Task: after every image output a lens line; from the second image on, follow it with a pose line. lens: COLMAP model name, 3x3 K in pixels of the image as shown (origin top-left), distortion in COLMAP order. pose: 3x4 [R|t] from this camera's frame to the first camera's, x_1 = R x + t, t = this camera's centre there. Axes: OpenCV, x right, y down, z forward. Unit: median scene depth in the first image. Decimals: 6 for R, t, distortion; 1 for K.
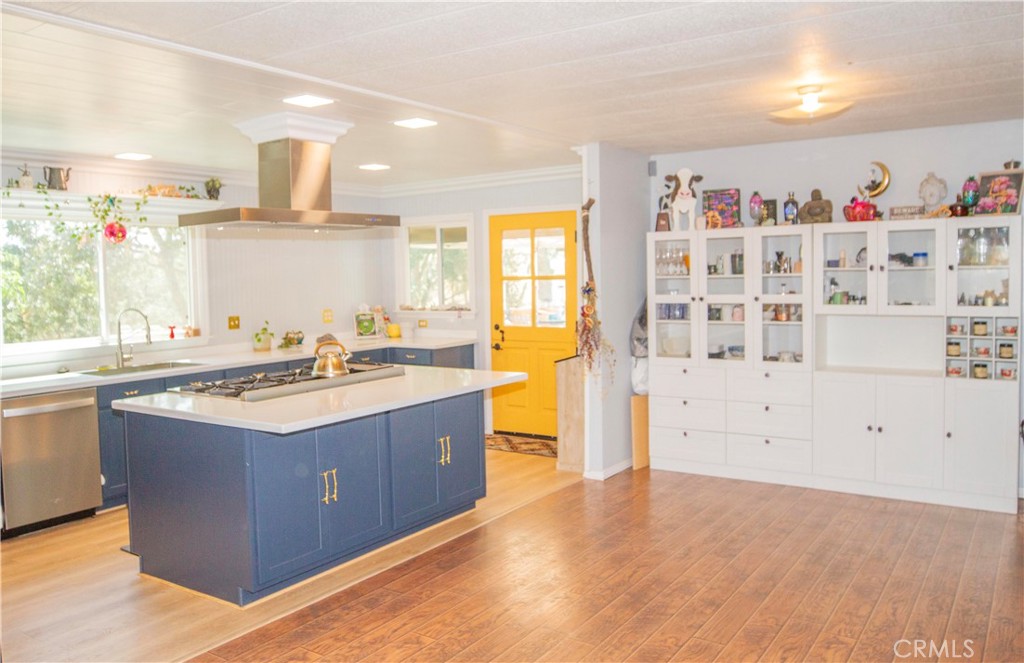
lens RADIAL K [[814.4, 0, 487.3], [0, 814.4, 305.5], [0, 0, 1]] dist [-0.018307, -0.006118]
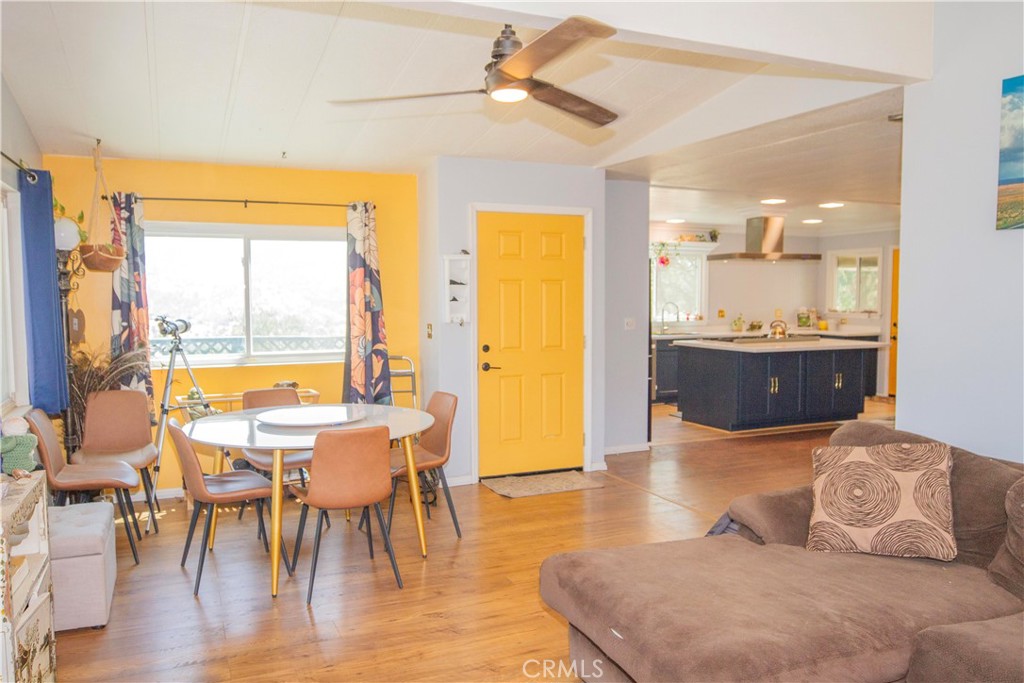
lens RADIAL K [[791.0, 0, 496.2], [0, 791.0, 347.8], [0, 0, 1]] dist [-0.040287, 0.002105]
pose [[0.856484, 0.057046, -0.513011, 0.158064], [-0.039348, 0.998198, 0.045304, 0.041866], [0.514671, -0.018616, 0.857186, -0.767082]]
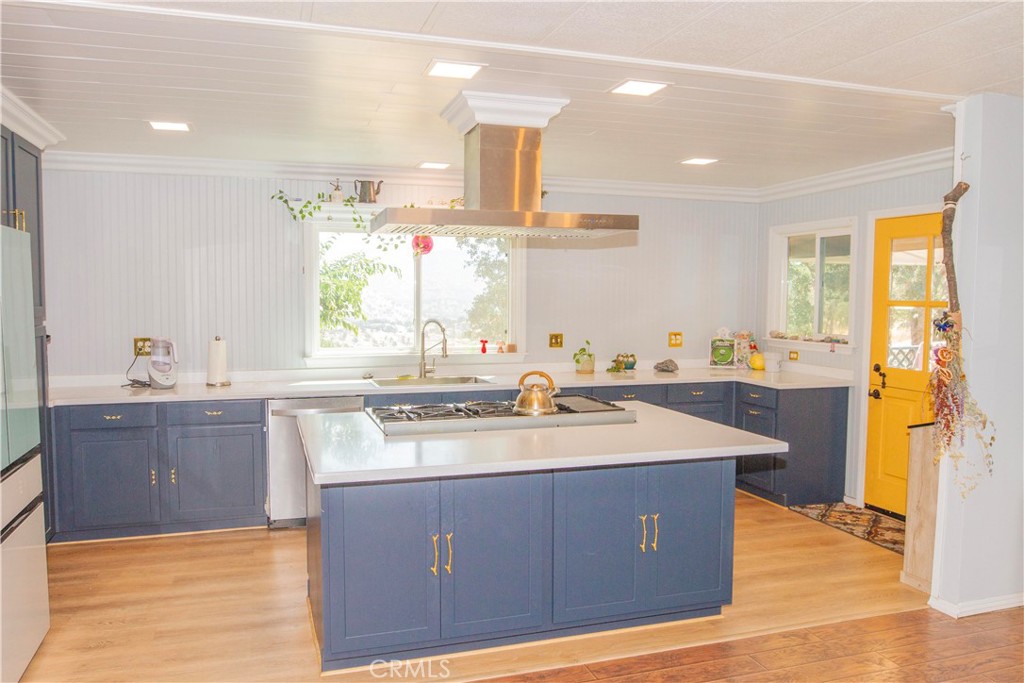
lens RADIAL K [[768.3, 0, 512.0], [0, 768.3, 341.5], [0, 0, 1]] dist [-0.038865, 0.002557]
pose [[0.799439, 0.063674, -0.597363, 0.204333], [-0.047934, 0.997958, 0.042225, -0.014455], [0.598831, -0.005122, 0.800859, 0.302996]]
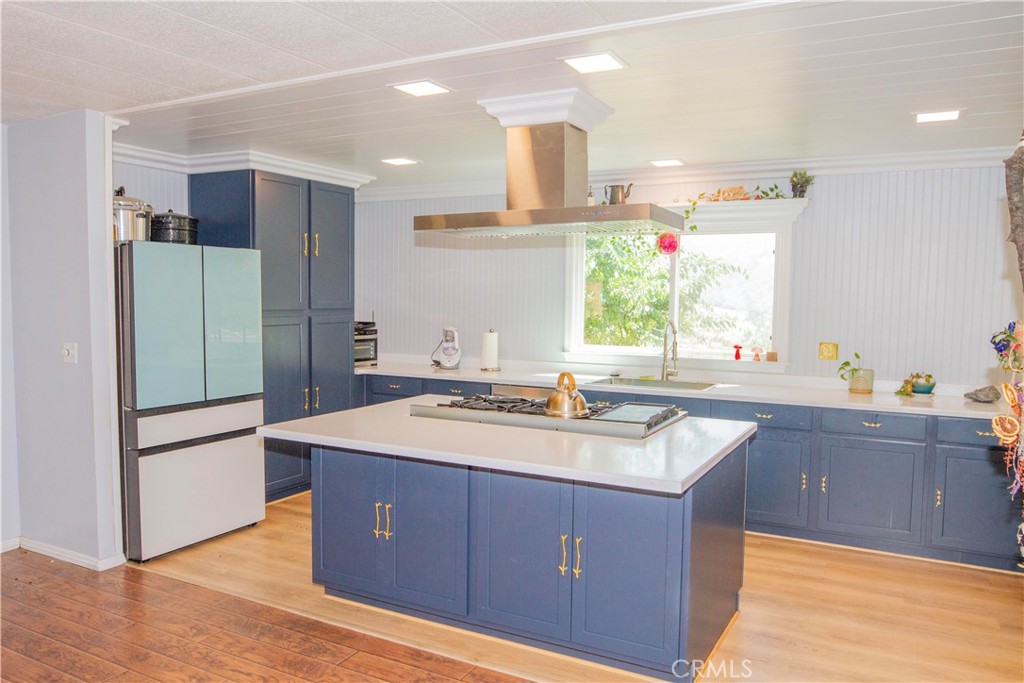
lens RADIAL K [[772.7, 0, 511.3], [0, 772.7, 314.2], [0, 0, 1]] dist [-0.013191, -0.001234]
pose [[0.106334, 0.047482, -0.993196, 0.454491], [-0.055681, 0.997576, 0.041731, -0.032435], [0.992770, 0.050864, 0.108720, 0.711297]]
